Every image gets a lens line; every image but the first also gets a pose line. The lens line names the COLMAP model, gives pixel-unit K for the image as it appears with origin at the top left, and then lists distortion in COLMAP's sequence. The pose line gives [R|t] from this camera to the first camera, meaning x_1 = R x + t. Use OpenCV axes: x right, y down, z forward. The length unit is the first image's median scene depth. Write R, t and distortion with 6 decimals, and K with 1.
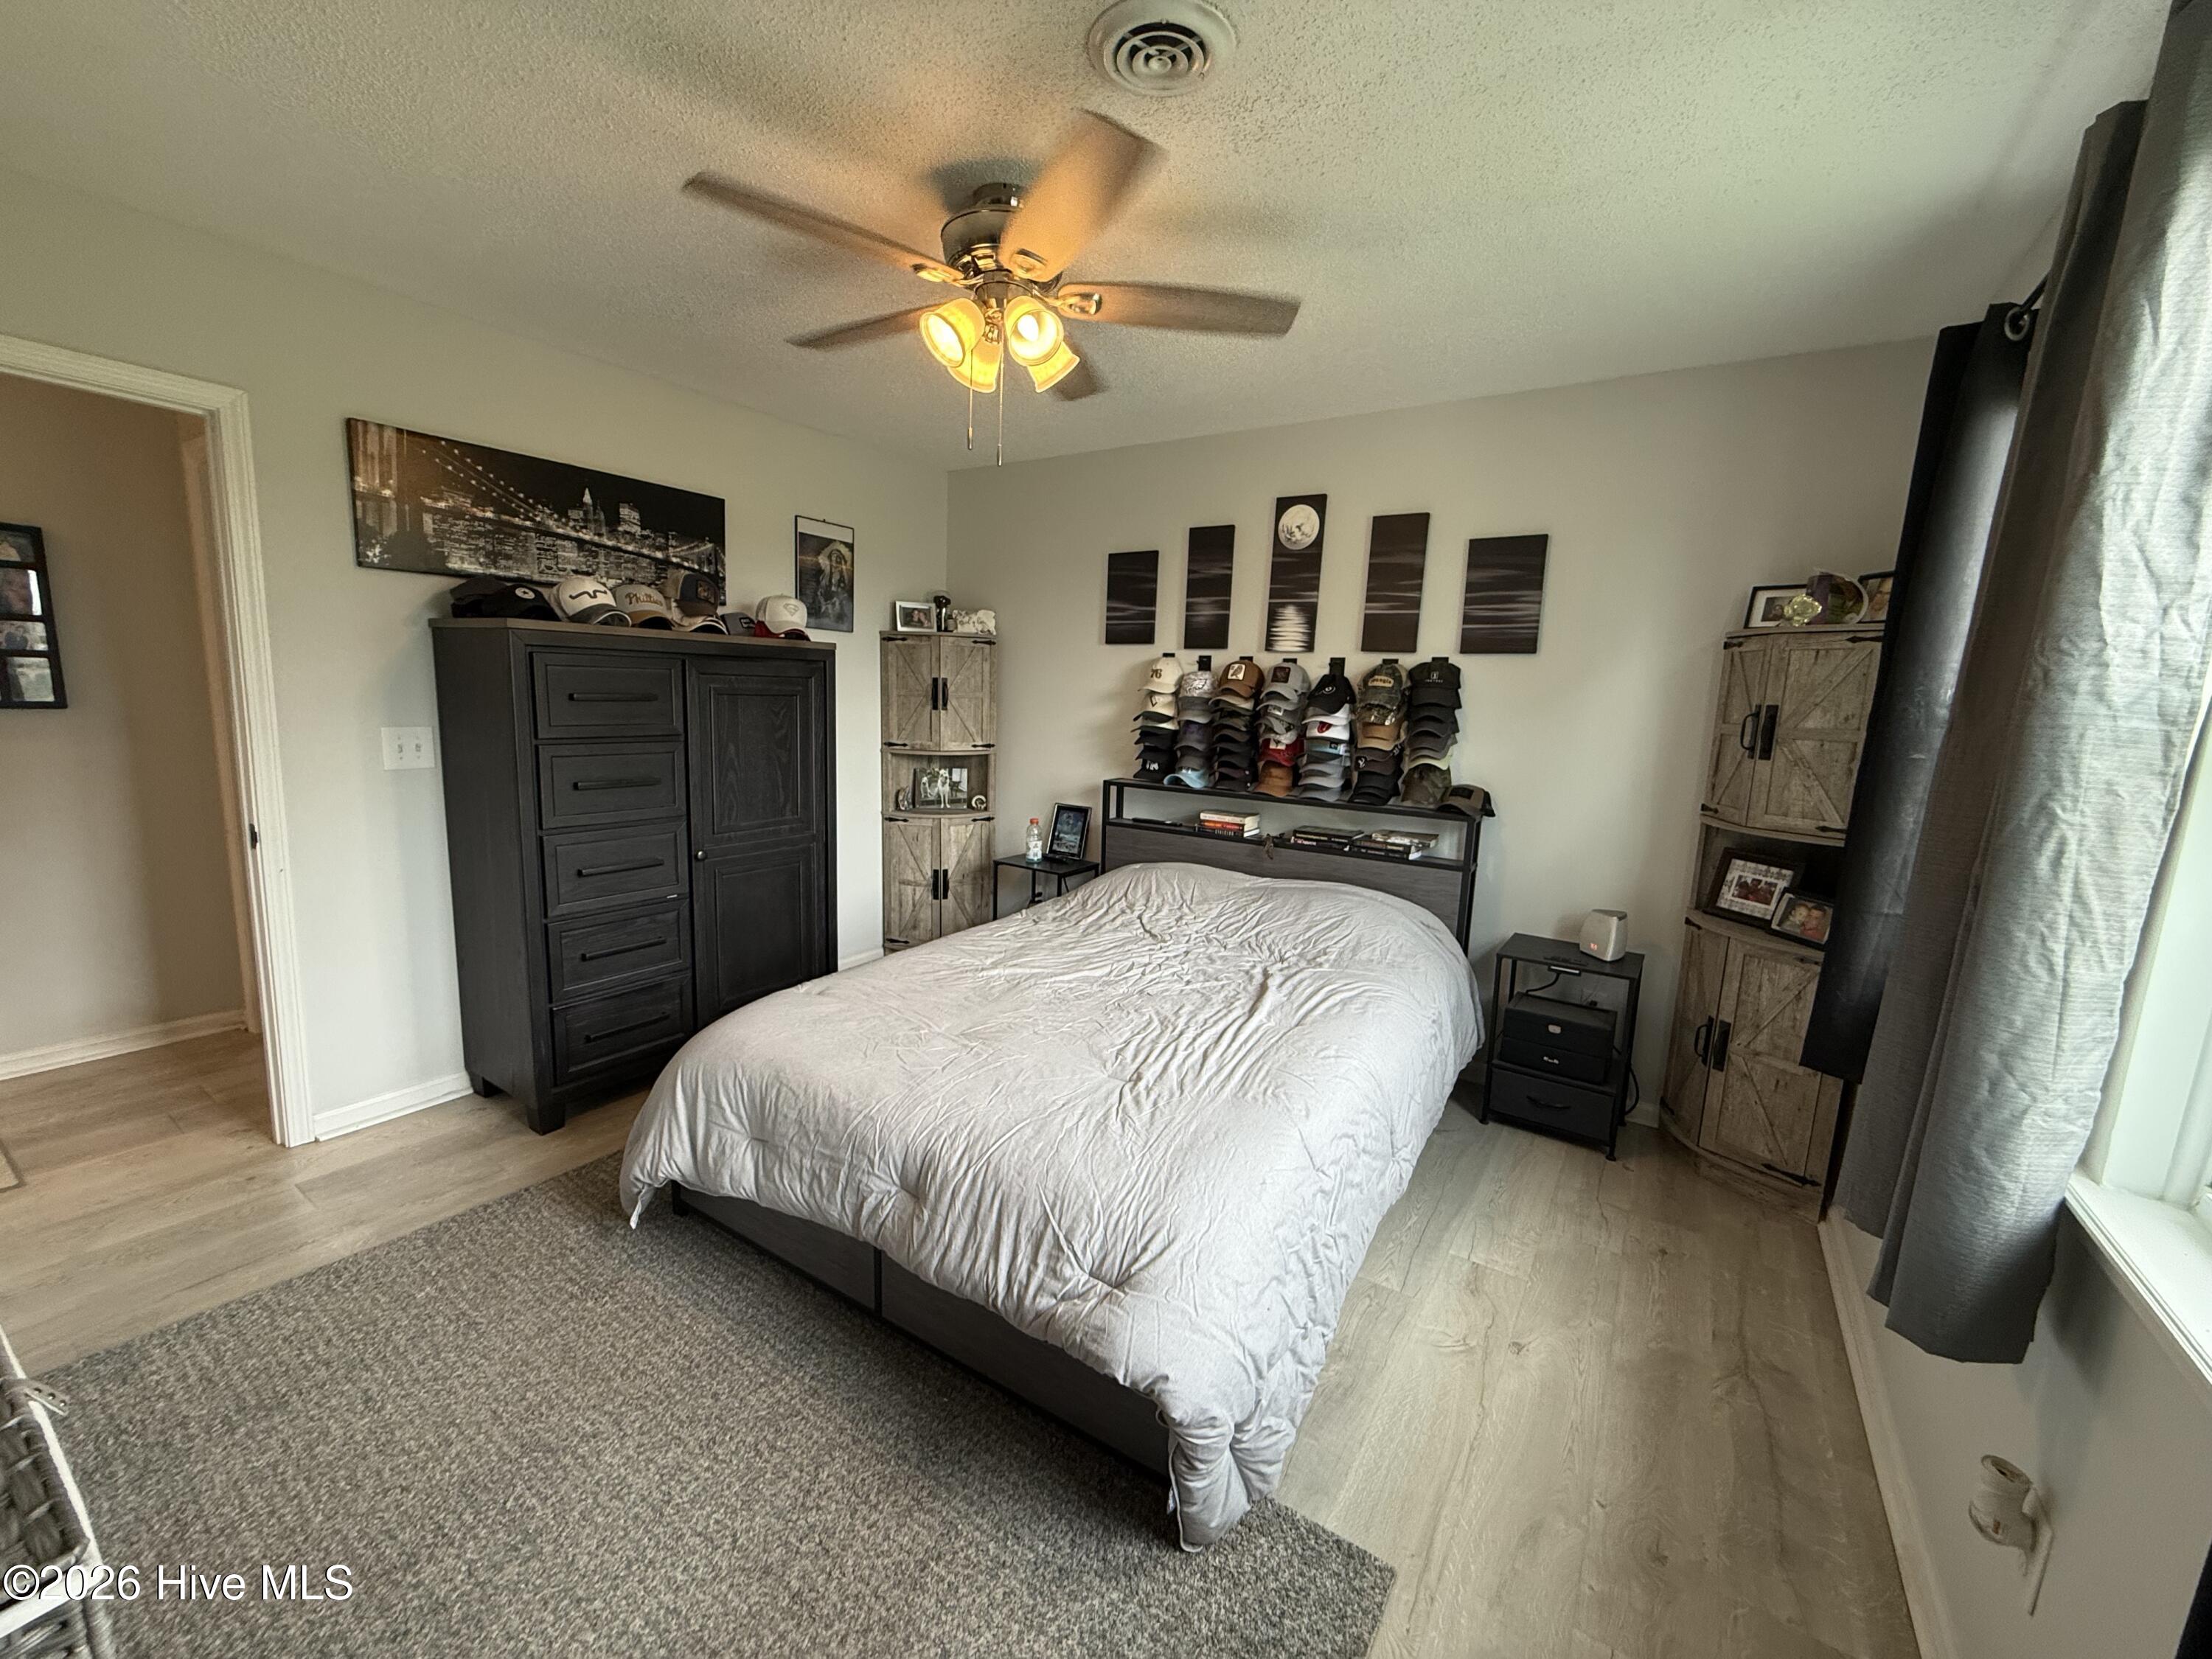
lens RADIAL K [[880.8, 0, 1106.8], [0, 880.8, 835.7], [0, 0, 1]] dist [-0.002725, -0.000294]
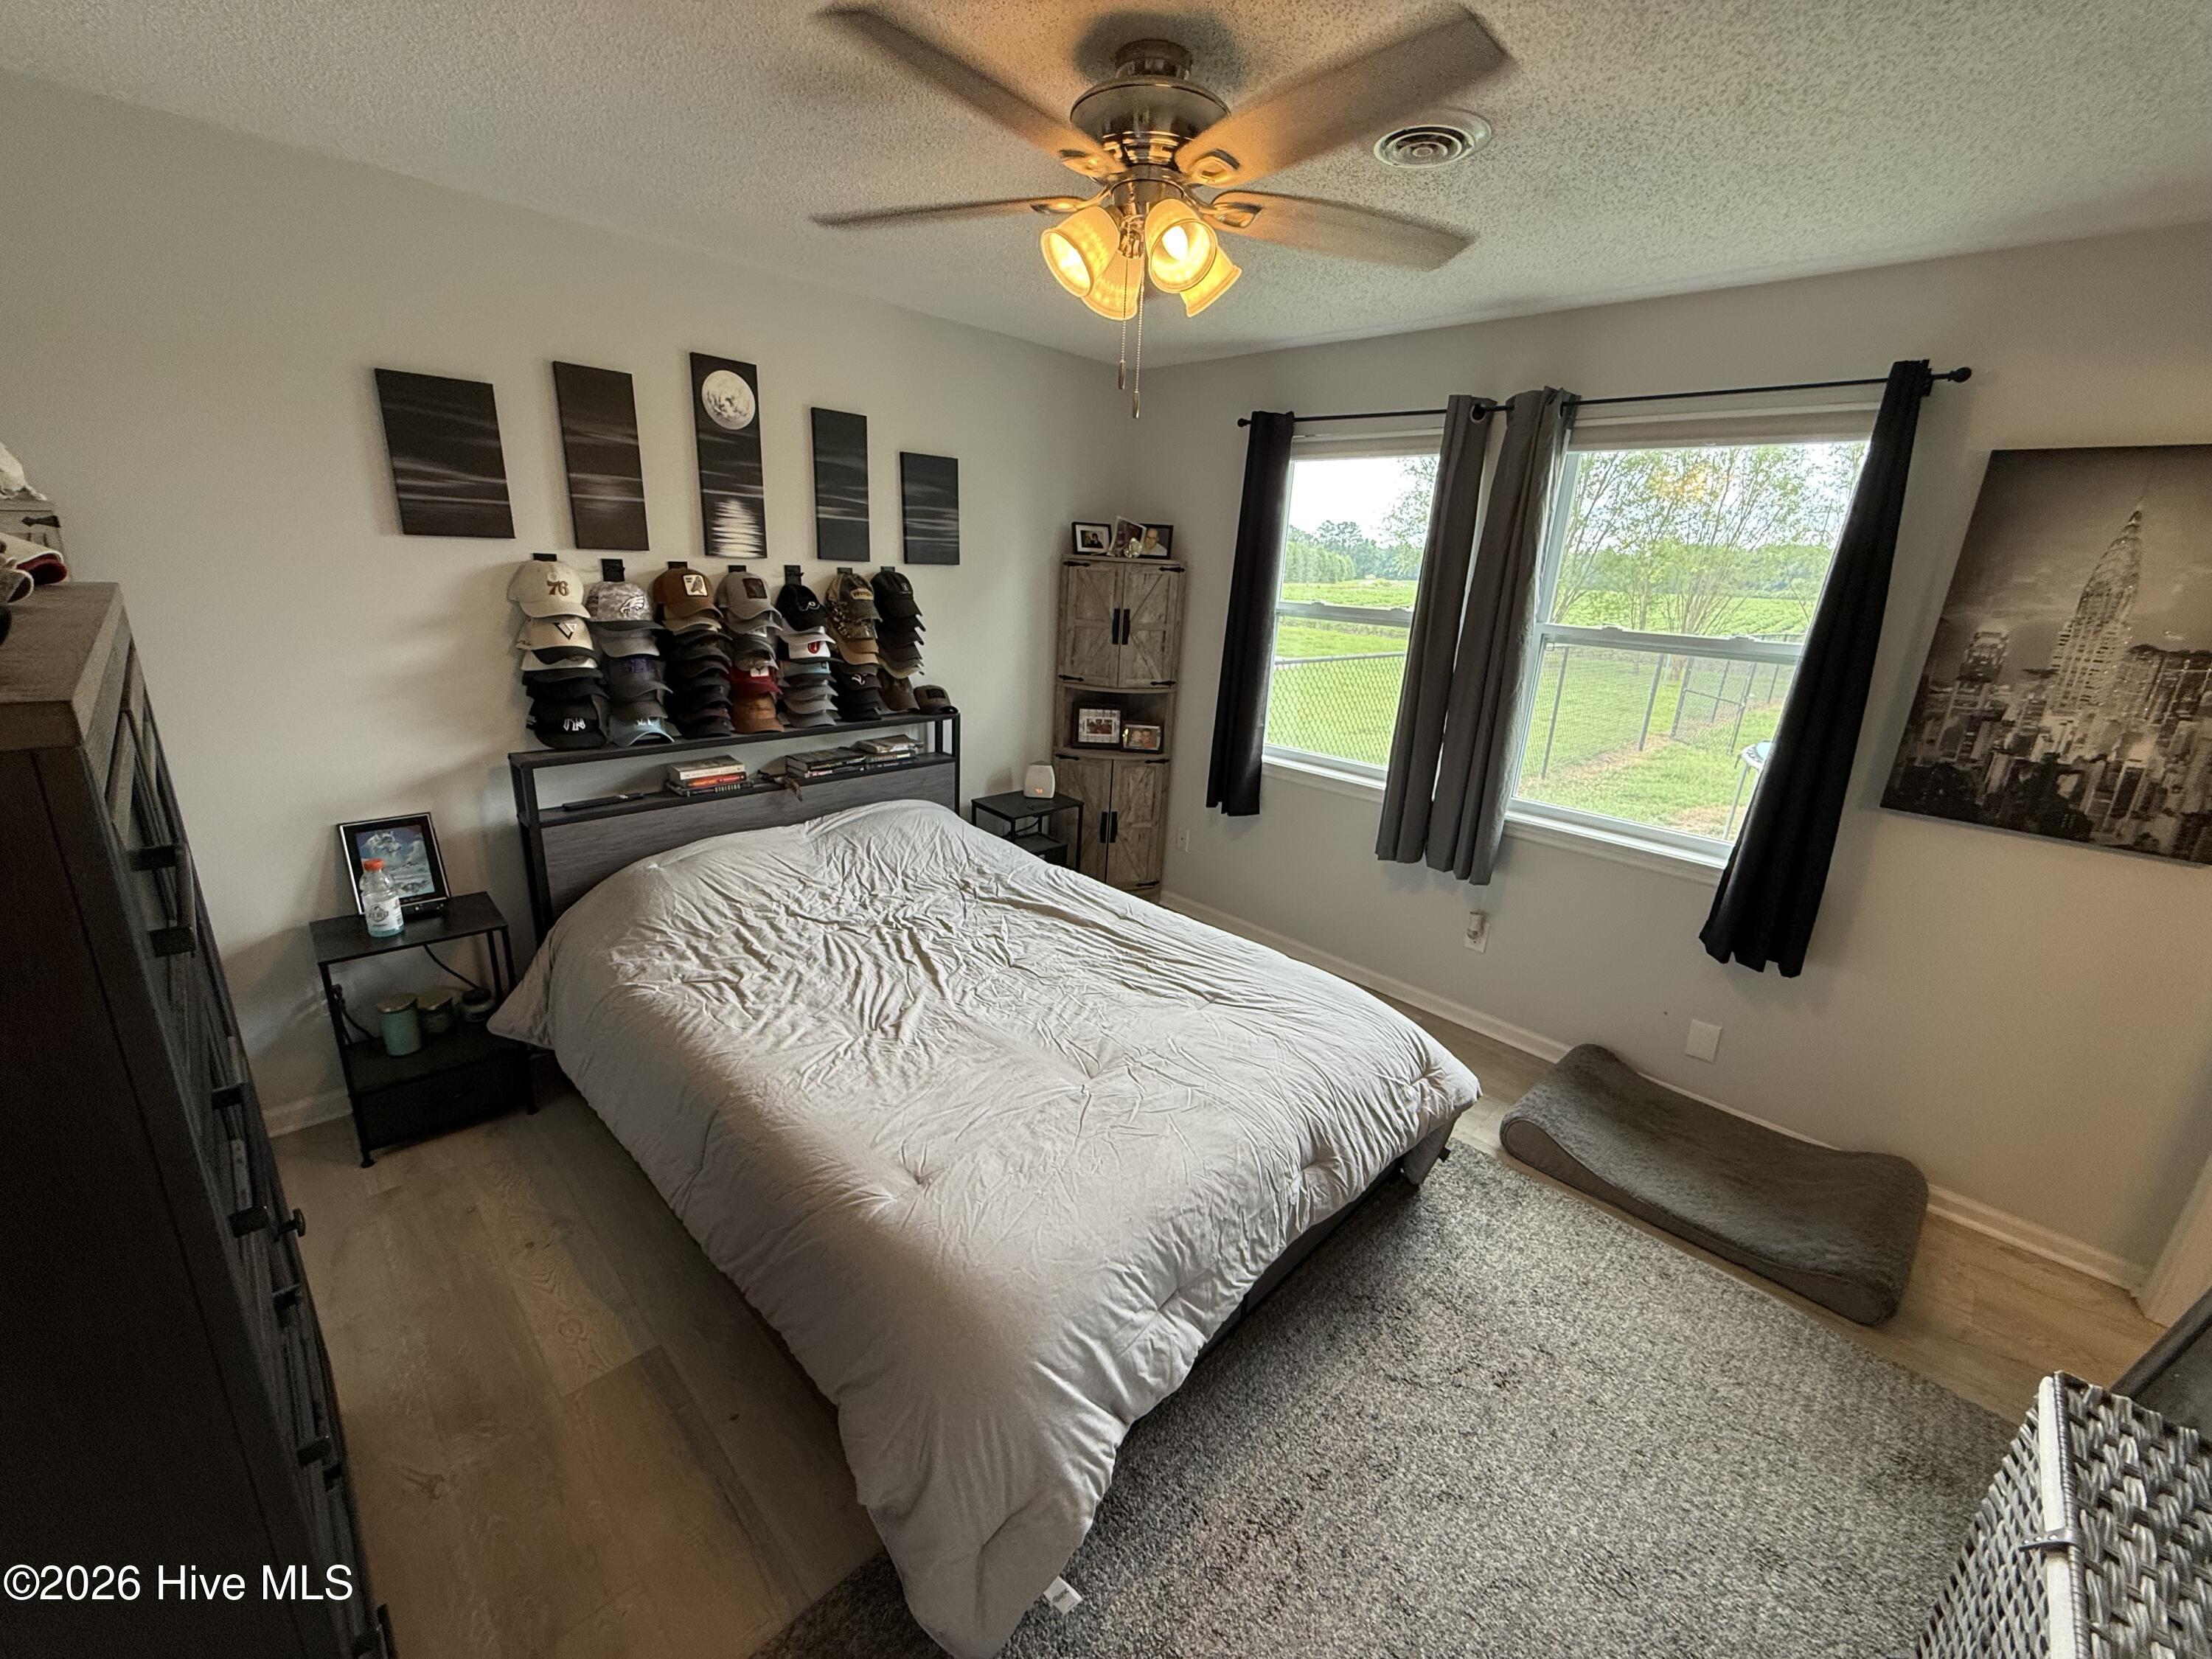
lens RADIAL K [[880.8, 0, 1108.4], [0, 880.8, 829.5], [0, 0, 1]] dist [-0.002725, -0.000294]
pose [[0.201030, -0.316134, 0.927171, -0.594625], [0.117752, 0.947429, 0.297510, -0.177415], [-0.972482, 0.049368, 0.227687, 0.499681]]
